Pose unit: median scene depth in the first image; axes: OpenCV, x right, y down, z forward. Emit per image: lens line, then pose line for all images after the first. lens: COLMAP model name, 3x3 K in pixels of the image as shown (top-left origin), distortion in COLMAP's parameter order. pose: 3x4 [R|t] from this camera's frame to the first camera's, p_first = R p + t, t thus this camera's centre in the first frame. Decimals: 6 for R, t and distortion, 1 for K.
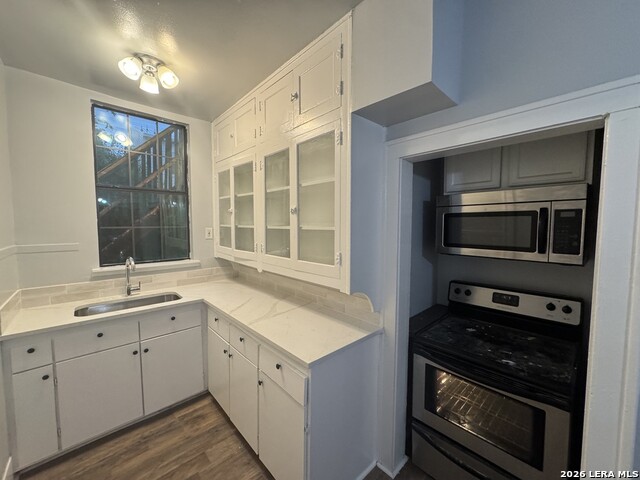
lens RADIAL K [[253.7, 0, 320.0], [0, 253.7, 240.0], [0, 0, 1]] dist [-0.006950, 0.000339]
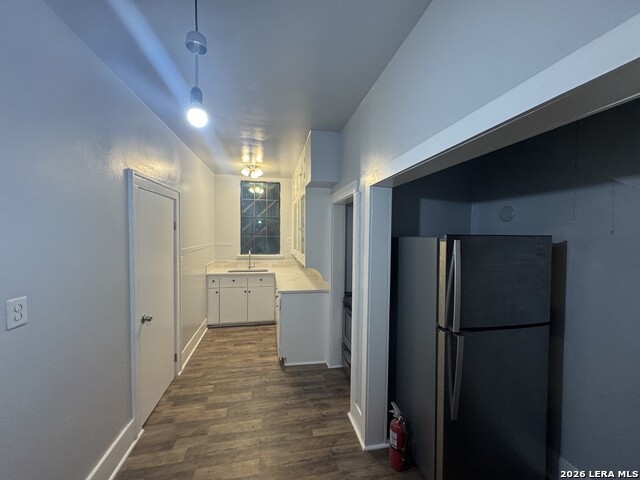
lens RADIAL K [[253.7, 0, 320.0], [0, 253.7, 240.0], [0, 0, 1]] dist [-0.006950, 0.000339]
pose [[0.849513, 0.019084, -0.527222, 1.008965], [-0.039618, 0.998831, -0.027682, 0.018577], [0.526078, 0.044404, 0.849276, -0.592428]]
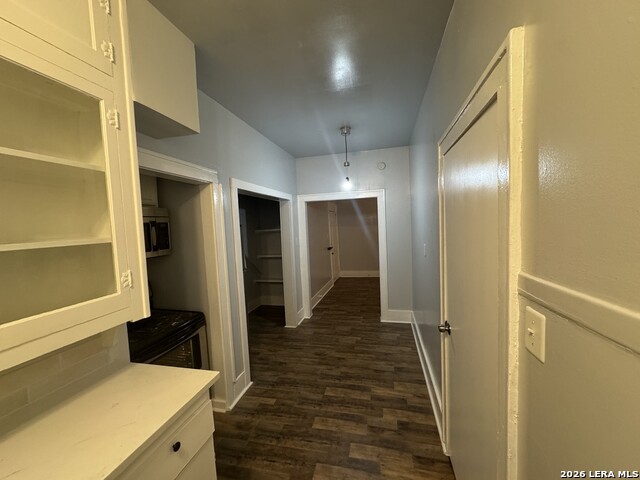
lens RADIAL K [[253.7, 0, 320.0], [0, 253.7, 240.0], [0, 0, 1]] dist [-0.006950, 0.000339]
pose [[-0.546961, -0.026212, 0.836748, -0.655159], [0.097353, 0.990737, 0.094673, -0.042770], [-0.831478, 0.133242, -0.539342, 0.699275]]
